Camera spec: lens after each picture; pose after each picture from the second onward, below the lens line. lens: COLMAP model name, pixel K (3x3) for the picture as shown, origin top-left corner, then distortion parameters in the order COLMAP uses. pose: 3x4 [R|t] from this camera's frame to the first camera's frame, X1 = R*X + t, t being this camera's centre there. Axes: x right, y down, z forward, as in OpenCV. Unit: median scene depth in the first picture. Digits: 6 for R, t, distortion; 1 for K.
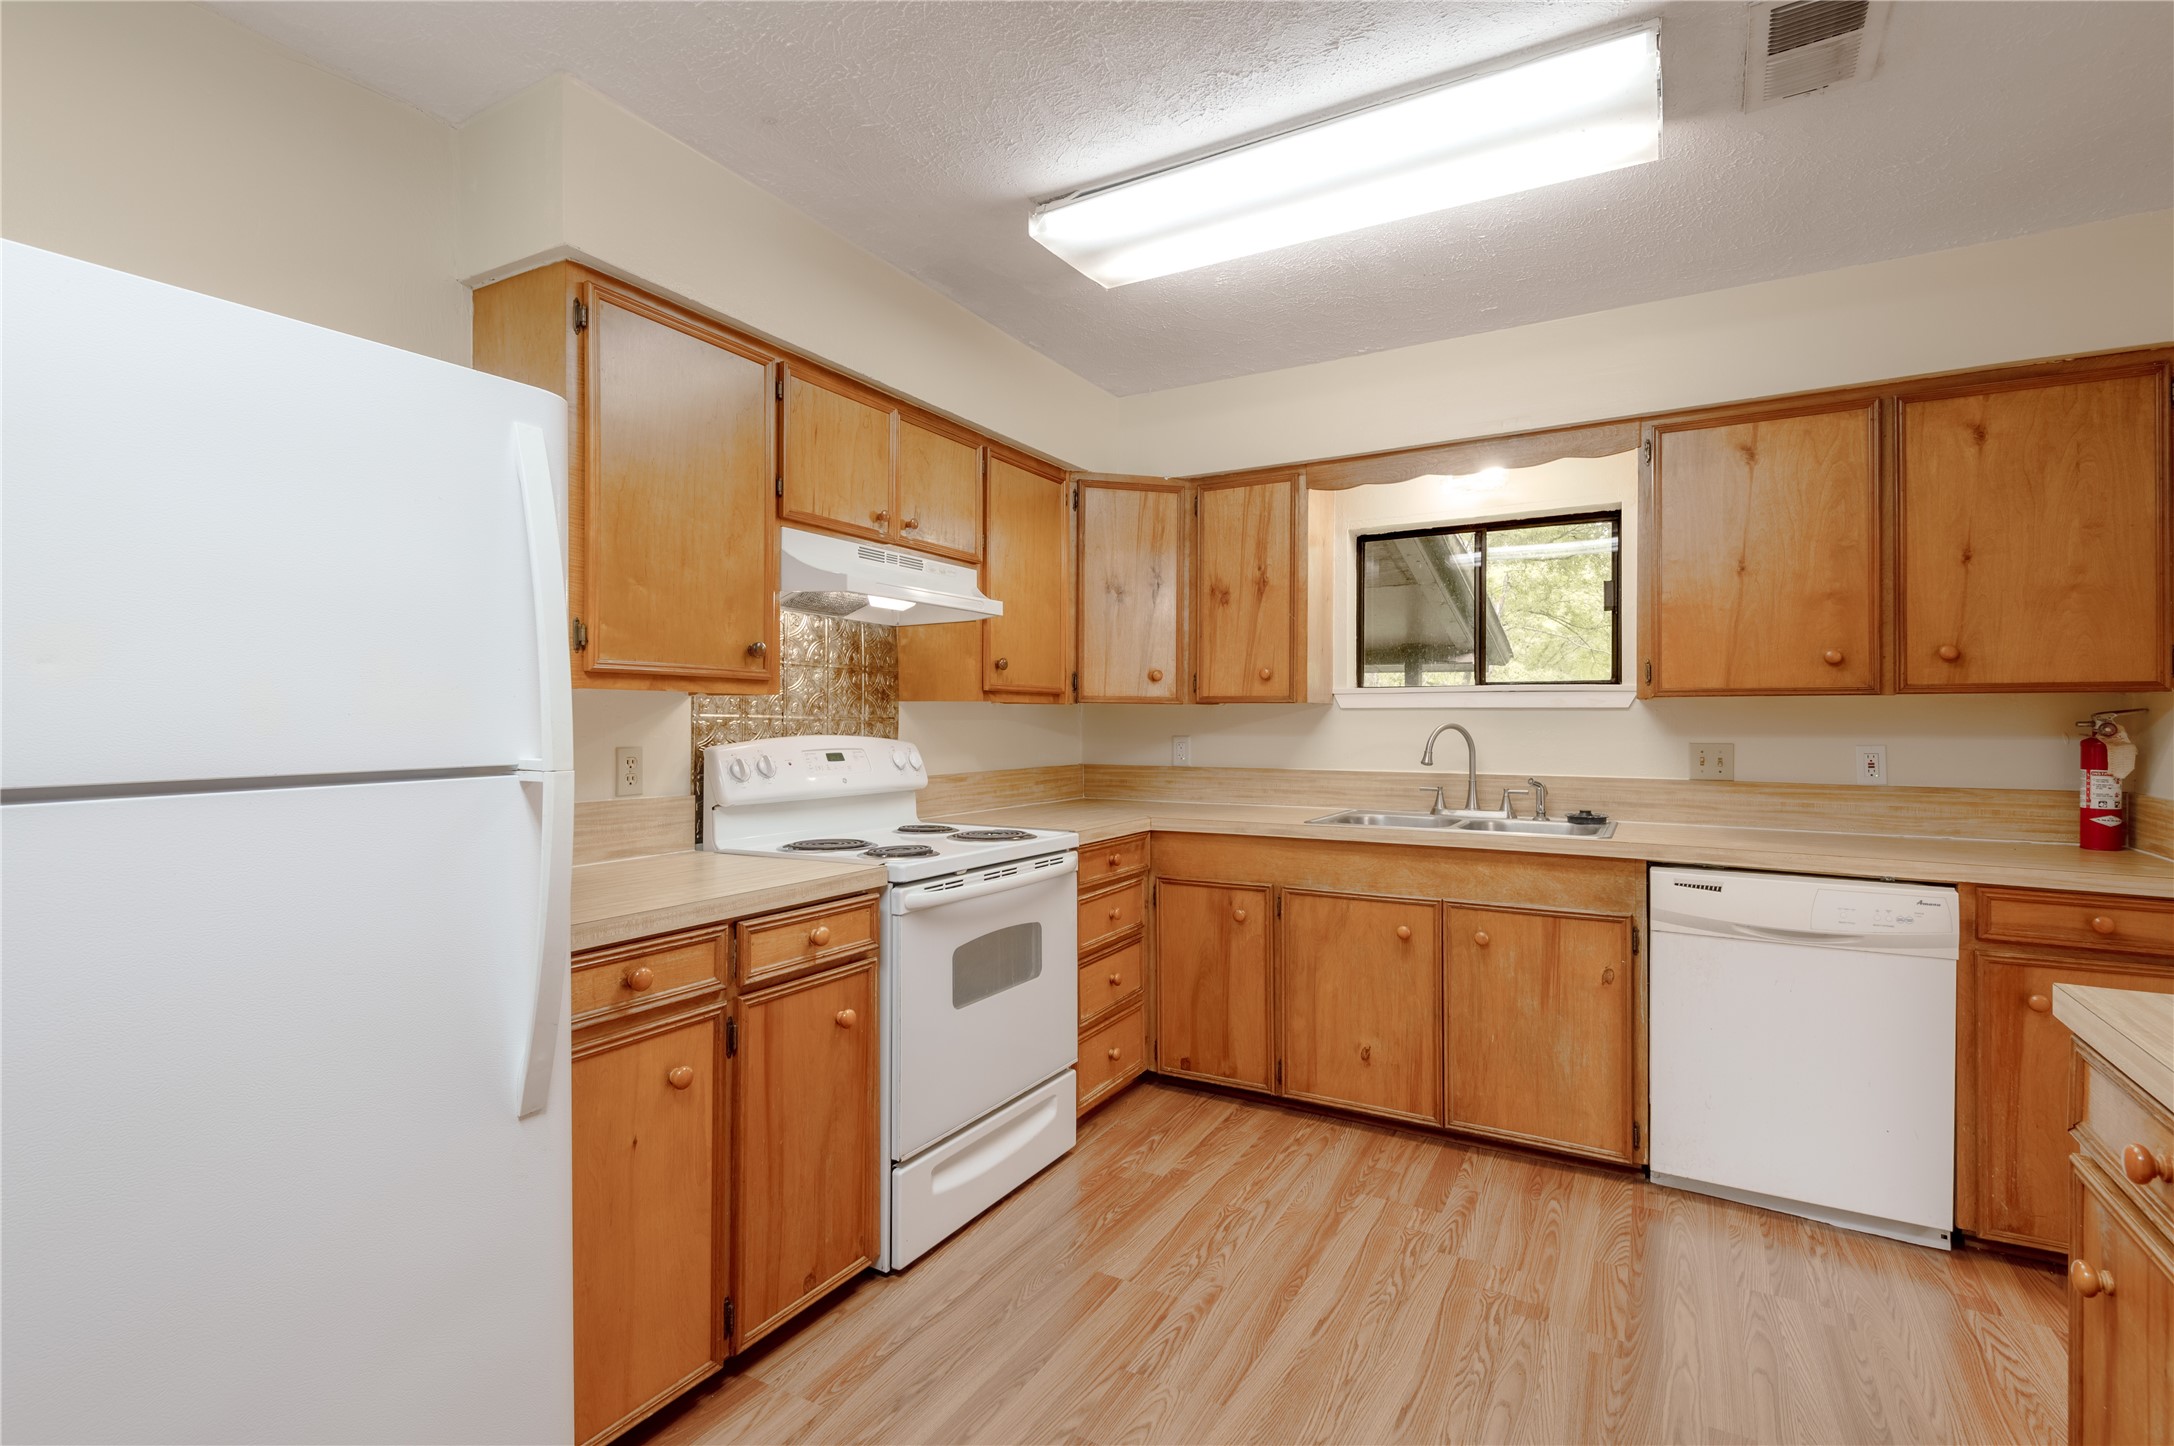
lens RADIAL K [[983.7, 0, 1087.0], [0, 983.7, 723.0], [0, 0, 1]] dist [0.002453, 0.000022]
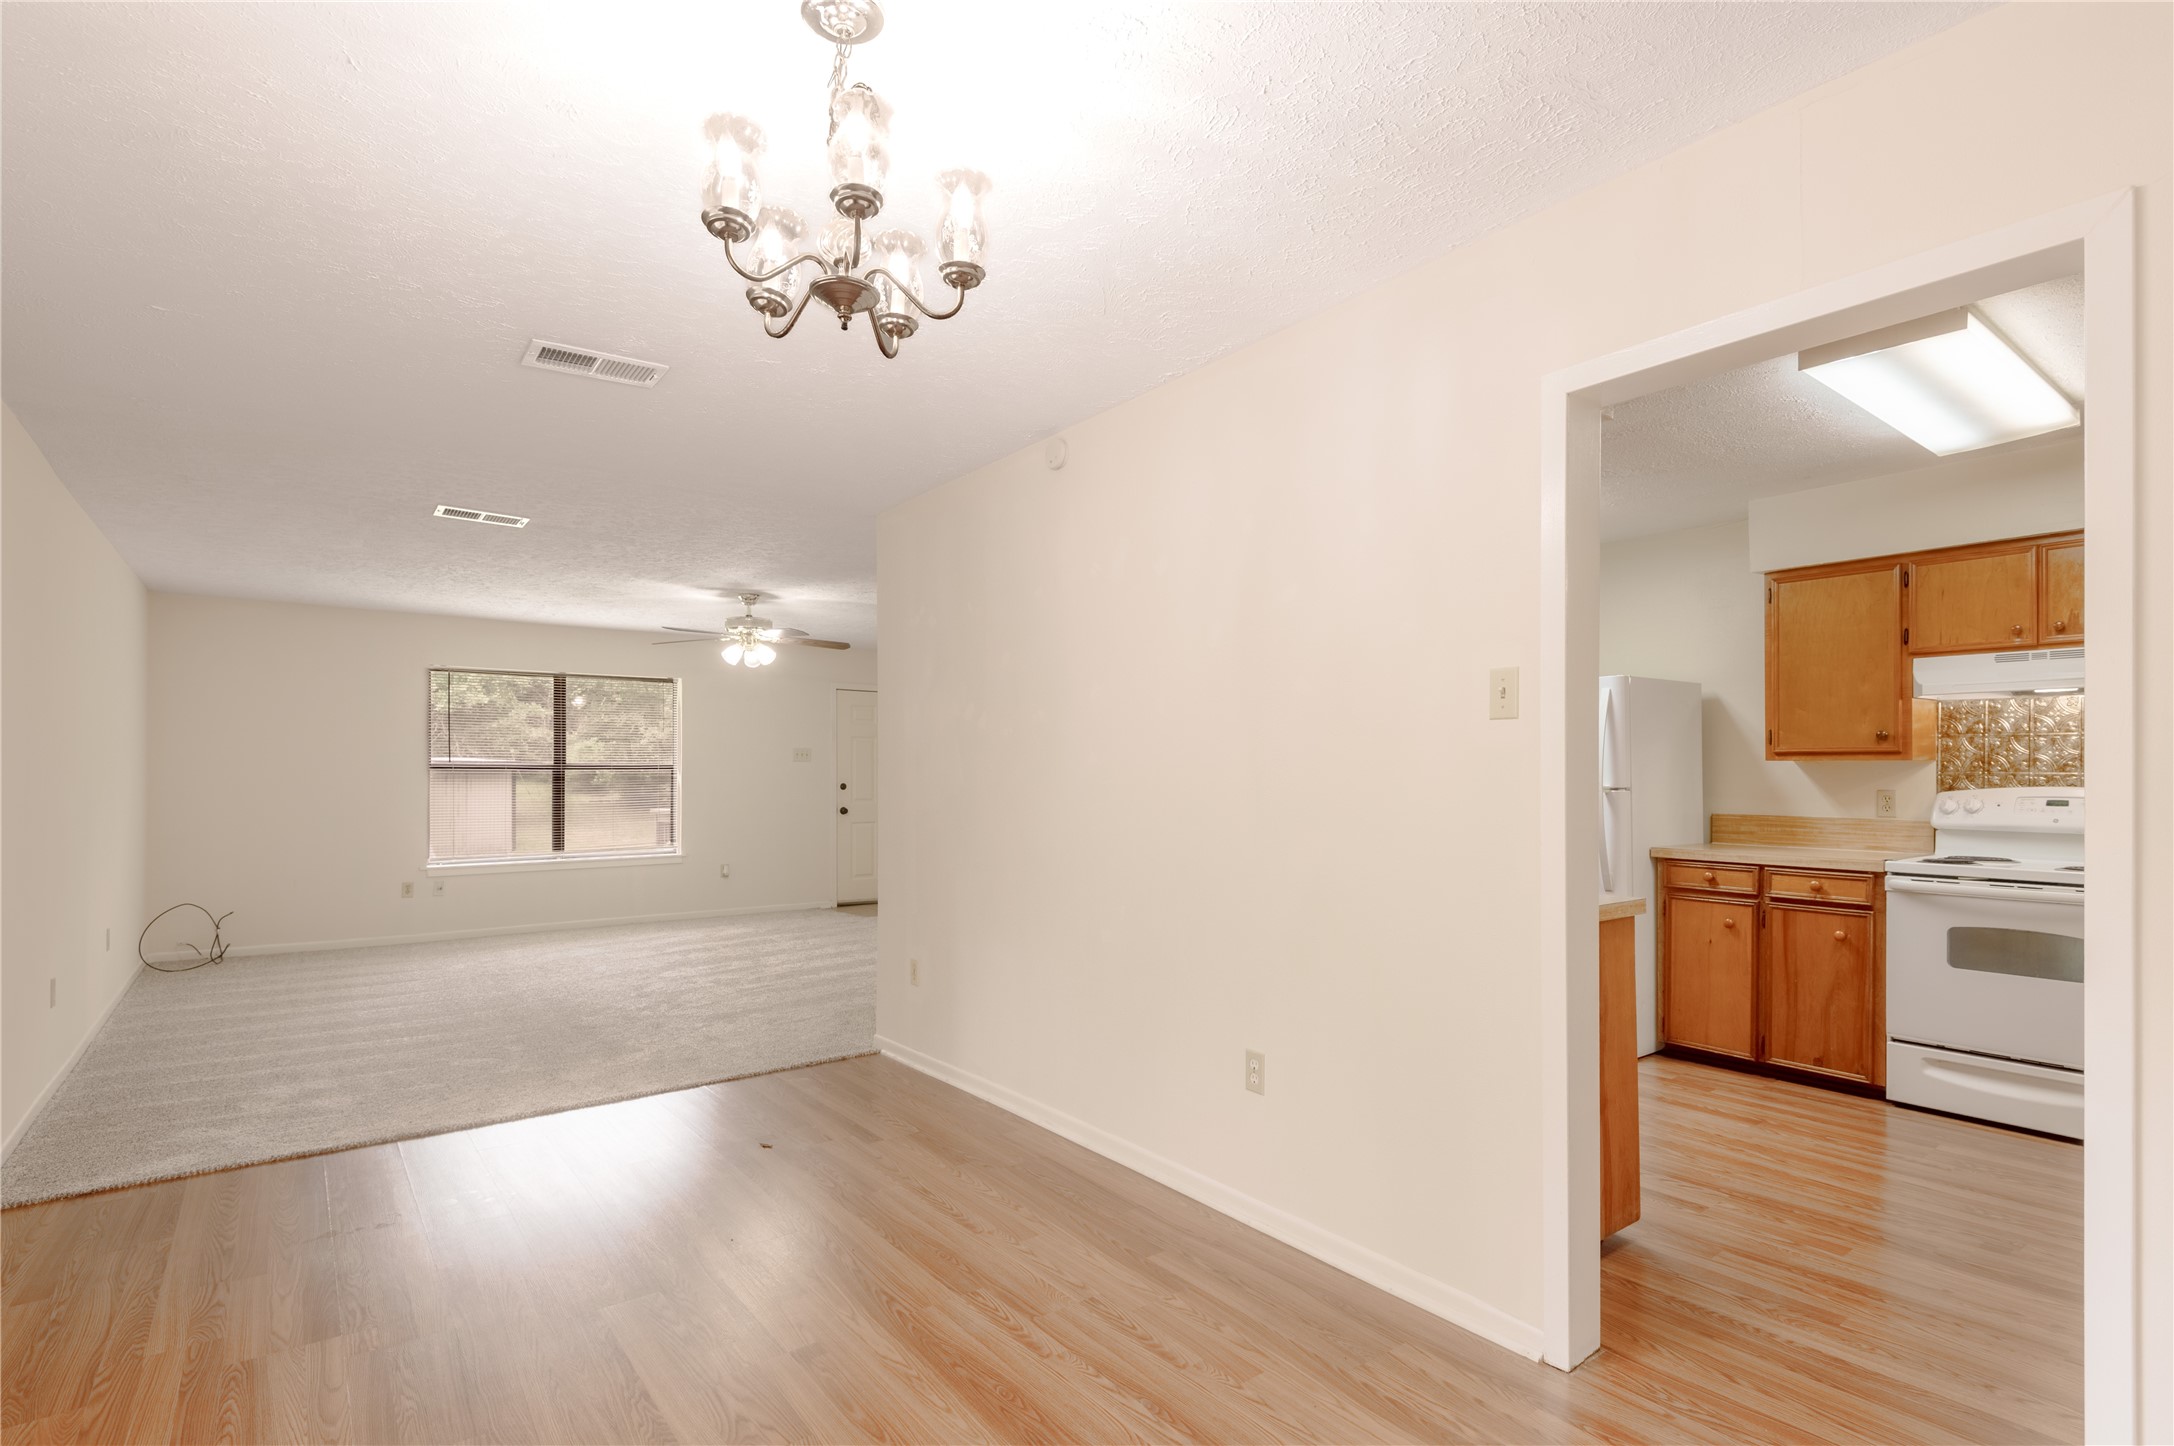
lens RADIAL K [[1038.1, 0, 1087.0], [0, 1038.1, 723.0], [0, 0, 1]] dist [-0.000386, -0.001058]
pose [[-0.389134, -0.043489, -0.920154, 2.149886], [-0.003444, 0.998947, -0.045756, -0.007213], [0.921175, -0.014636, -0.388874, 0.459427]]
